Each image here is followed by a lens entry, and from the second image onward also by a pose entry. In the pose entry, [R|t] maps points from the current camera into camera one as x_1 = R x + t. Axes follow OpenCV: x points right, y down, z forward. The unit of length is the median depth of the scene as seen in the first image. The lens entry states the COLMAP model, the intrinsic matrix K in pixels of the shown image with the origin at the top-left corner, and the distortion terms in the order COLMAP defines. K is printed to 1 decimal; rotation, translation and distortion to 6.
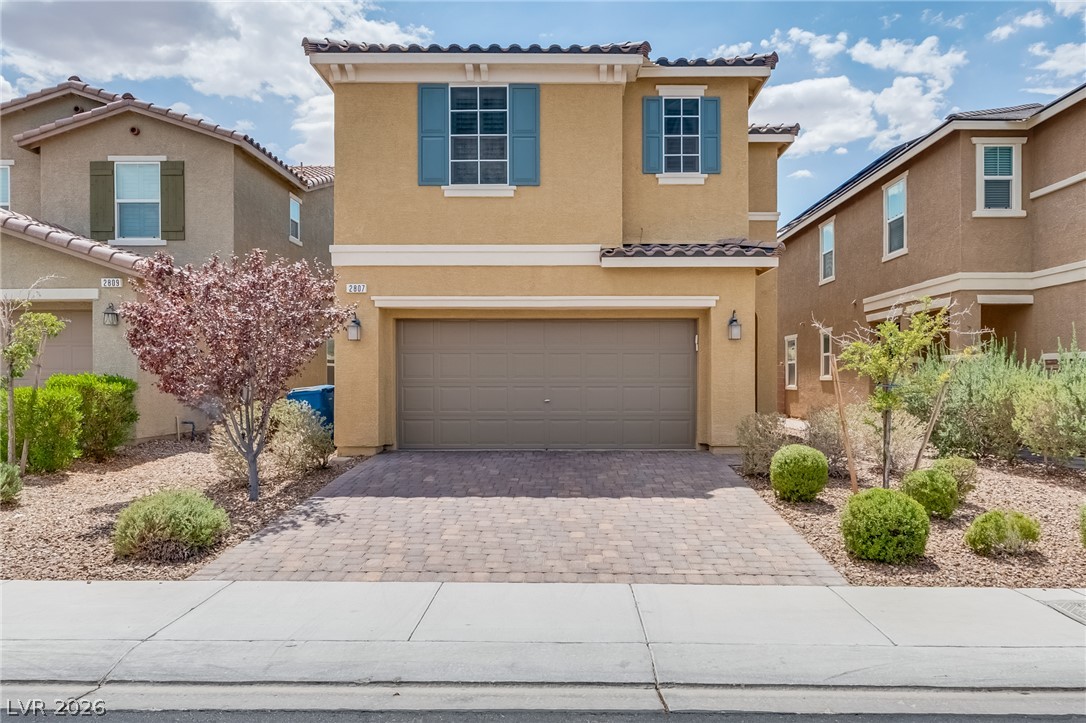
lens RADIAL K [[749.7, 0, 581.2], [0, 749.7, 381.7], [0, 0, 1]] dist [0.002467, 0.004872]
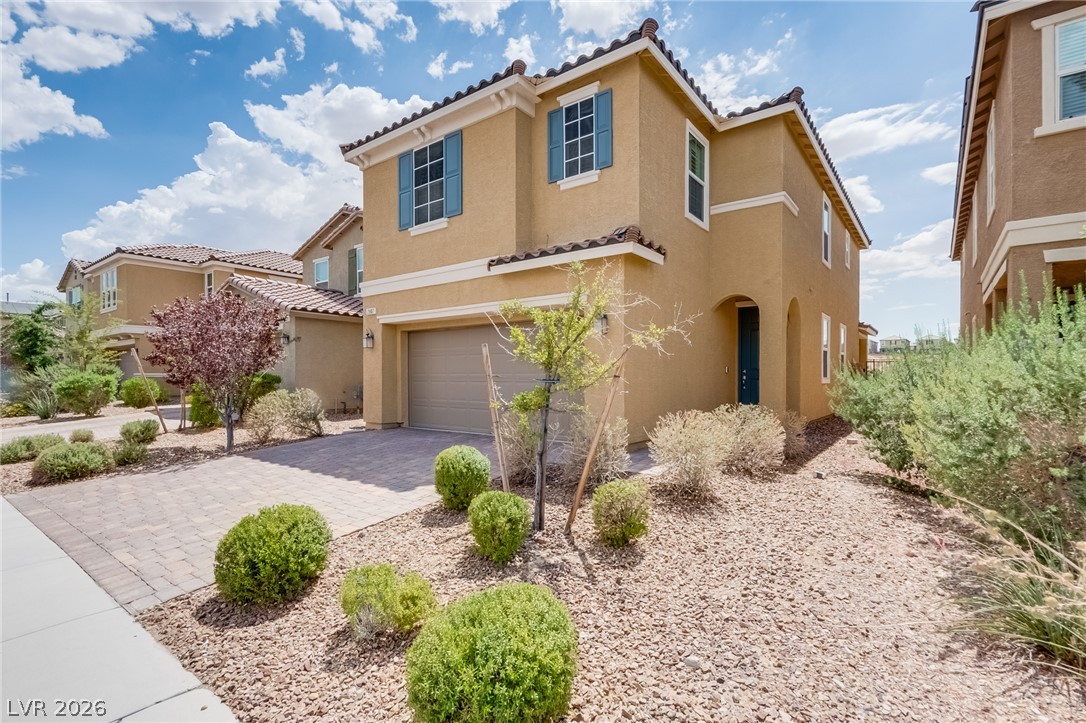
lens RADIAL K [[517.9, 0, 540.1], [0, 517.9, 376.5], [0, 0, 1]] dist [0.004227, -0.004890]
pose [[0.785283, 0.000631, -0.619136, 0.554370], [-0.003322, 0.999989, -0.003196, 0.000576], [0.619128, 0.004566, 0.785277, 0.428566]]
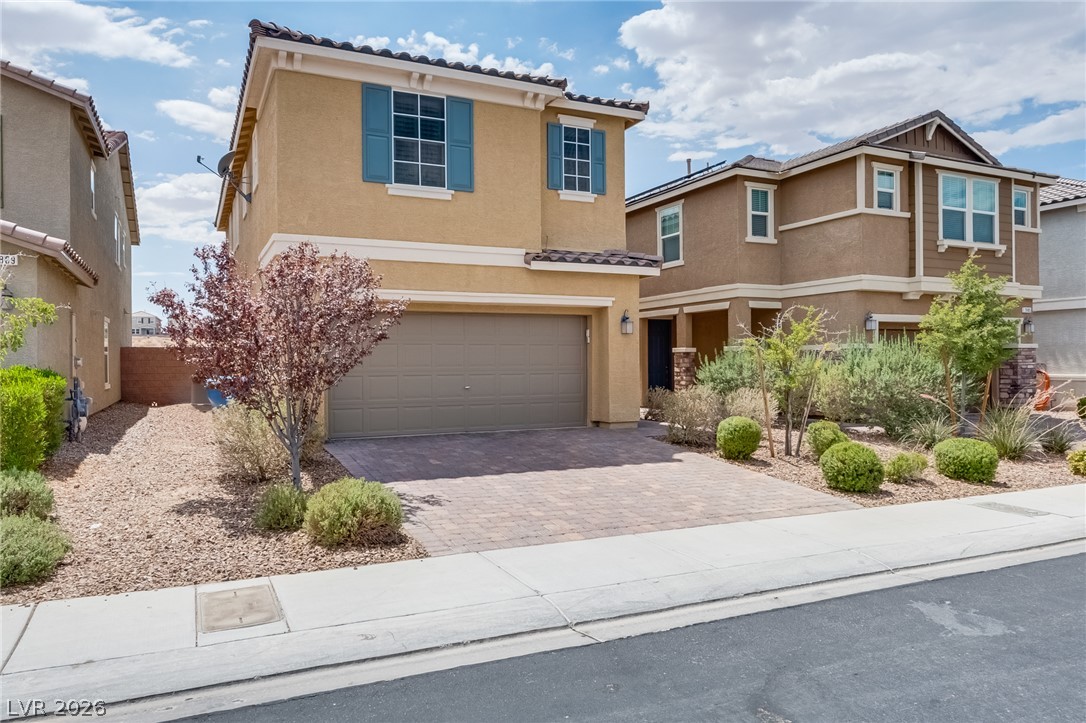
lens RADIAL K [[735.2, 0, 543.0], [0, 735.2, 361.5], [0, 0, 1]] dist [0.005438, 0.000210]
pose [[0.904799, -0.005766, 0.425801, -0.423940], [0.009308, 0.999937, -0.006240, -0.005362], [-0.425738, 0.009609, 0.904796, -0.017521]]
